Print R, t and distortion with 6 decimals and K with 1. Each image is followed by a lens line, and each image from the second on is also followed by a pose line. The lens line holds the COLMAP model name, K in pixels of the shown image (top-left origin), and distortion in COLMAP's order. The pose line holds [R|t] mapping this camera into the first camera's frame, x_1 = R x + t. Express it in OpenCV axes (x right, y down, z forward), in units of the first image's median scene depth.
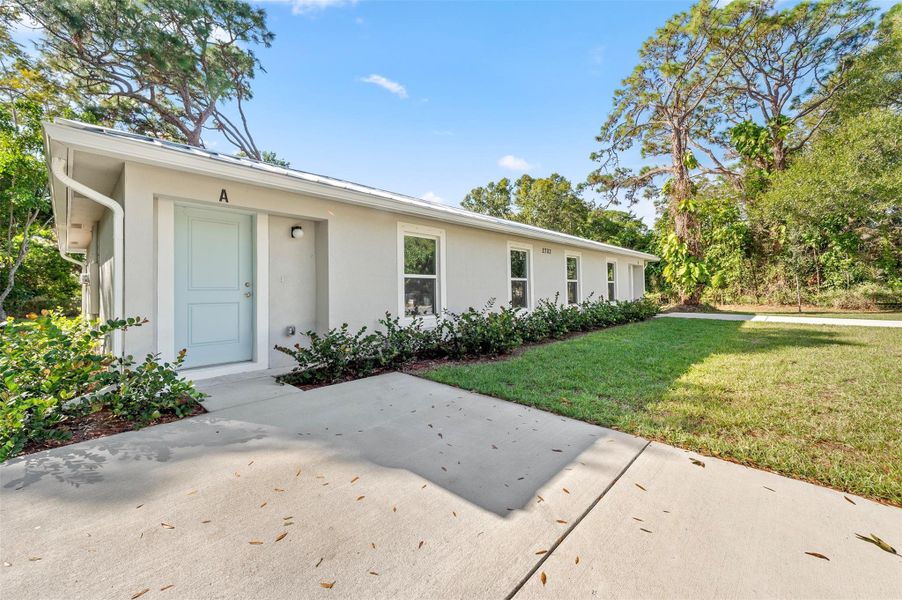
lens RADIAL K [[391.2, 0, 461.5], [0, 391.2, 296.2], [0, 0, 1]] dist [0.002185, -0.000203]
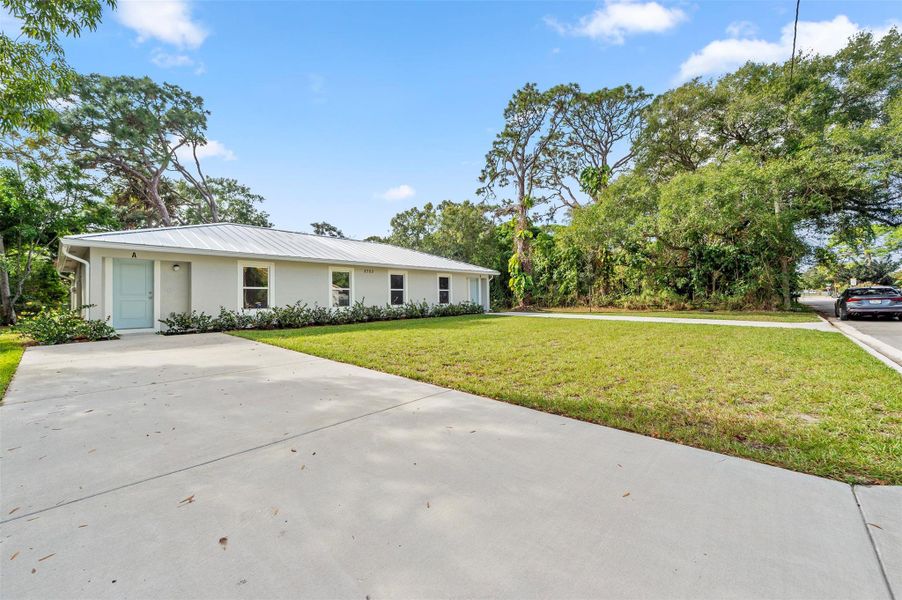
lens RADIAL K [[391.2, 0, 466.9], [0, 391.2, 301.3], [0, 0, 1]] dist [0.002185, -0.000203]
pose [[0.999611, 0.000345, 0.027903, 0.615389], [-0.000276, 0.999997, -0.002483, 0.012820], [-0.027904, 0.002474, 0.999608, -0.655734]]
